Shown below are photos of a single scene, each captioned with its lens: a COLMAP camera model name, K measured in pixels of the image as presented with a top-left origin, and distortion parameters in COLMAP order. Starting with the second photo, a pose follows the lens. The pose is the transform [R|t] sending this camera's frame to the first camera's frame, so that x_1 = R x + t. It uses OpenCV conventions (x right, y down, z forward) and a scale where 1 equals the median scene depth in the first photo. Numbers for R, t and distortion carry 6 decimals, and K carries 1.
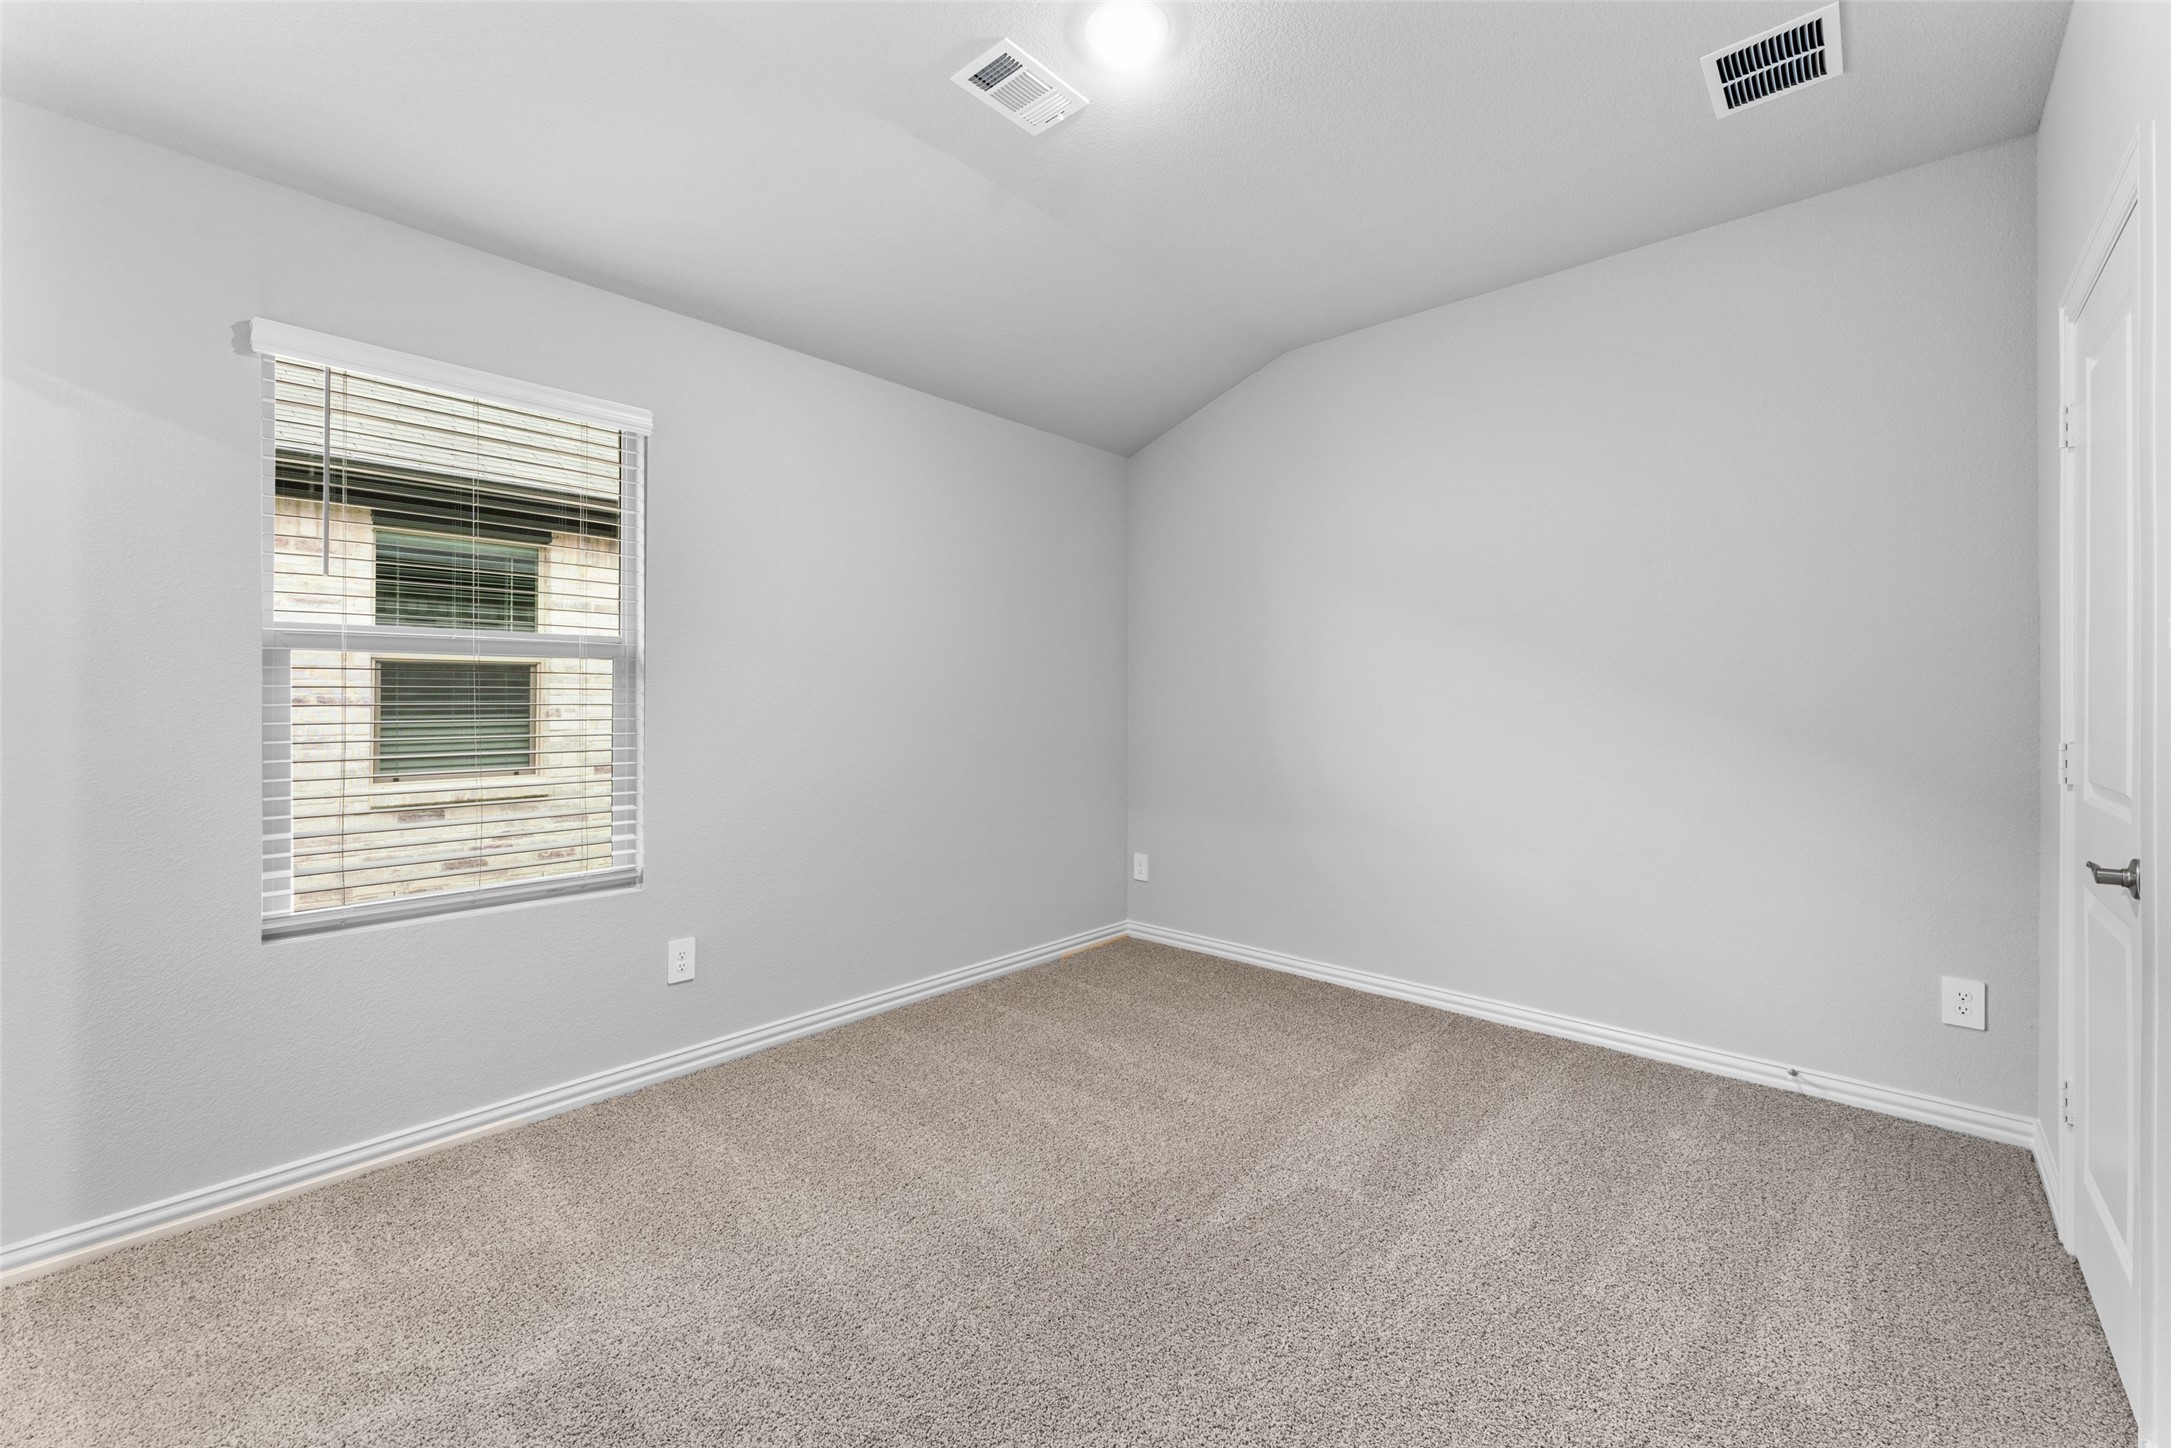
lens RADIAL K [[861.9, 0, 1091.9], [0, 861.9, 706.1], [0, 0, 1]] dist [0.001548, -0.000064]
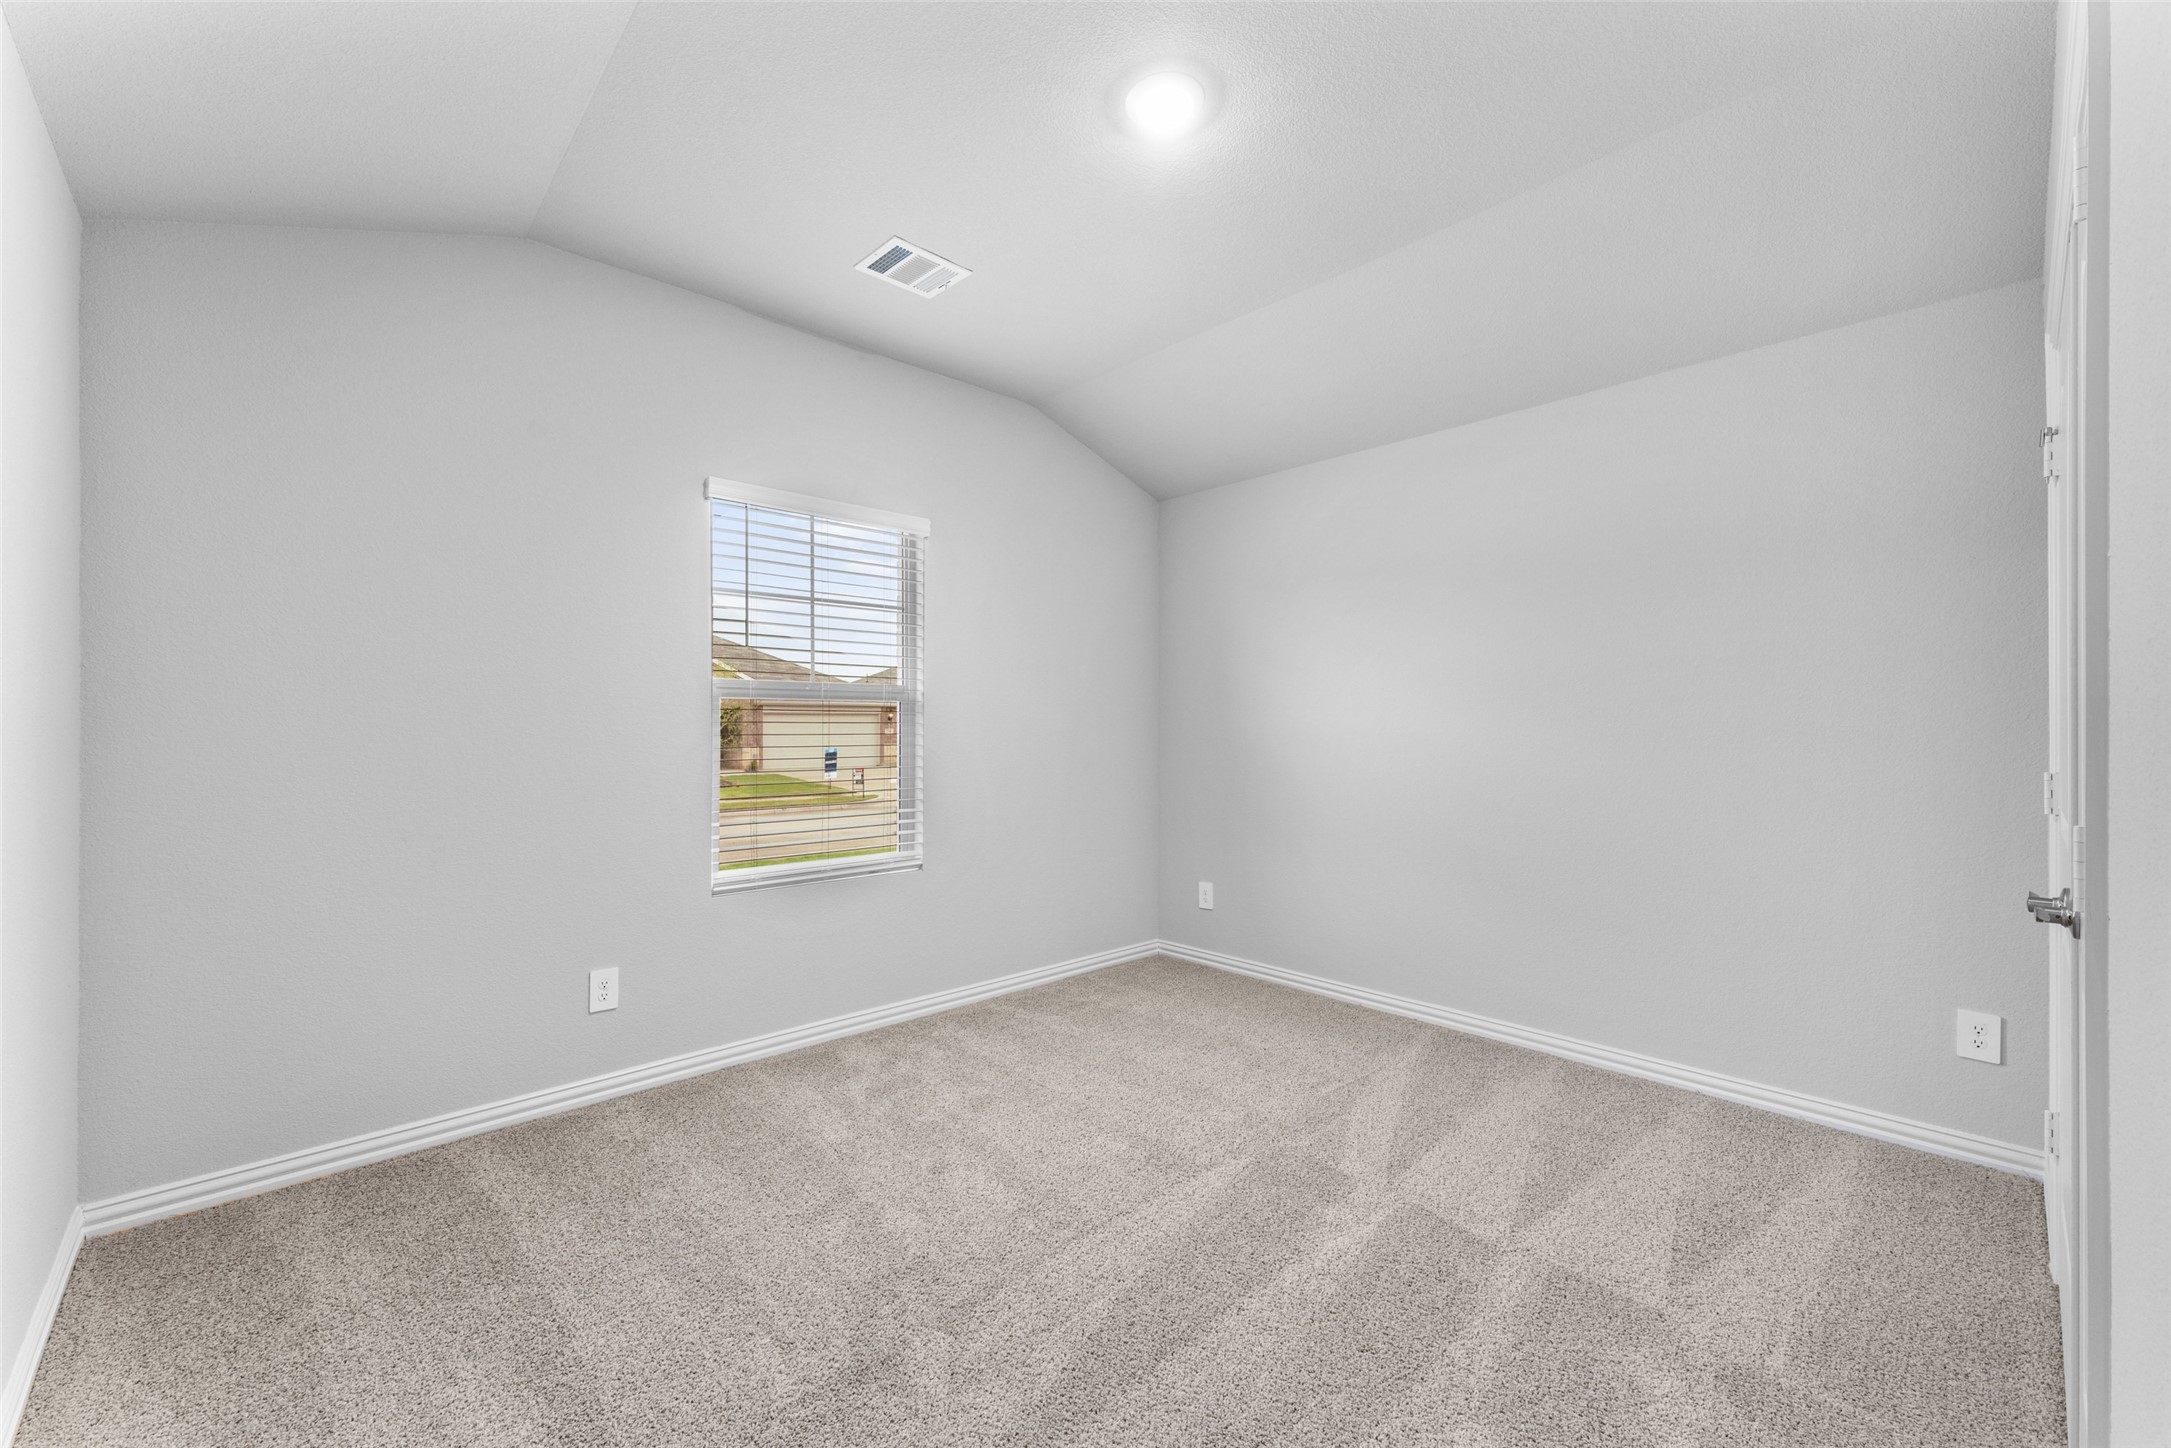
lens RADIAL K [[861.9, 0, 1107.9], [0, 861.9, 743.0], [0, 0, 1]] dist [0.001548, -0.000064]
pose [[0.993779, -0.000543, -0.111367, 0.121621], [0.000704, 0.999999, 0.001402, 0.004217], [0.111366, -0.001472, 0.993778, -0.095238]]
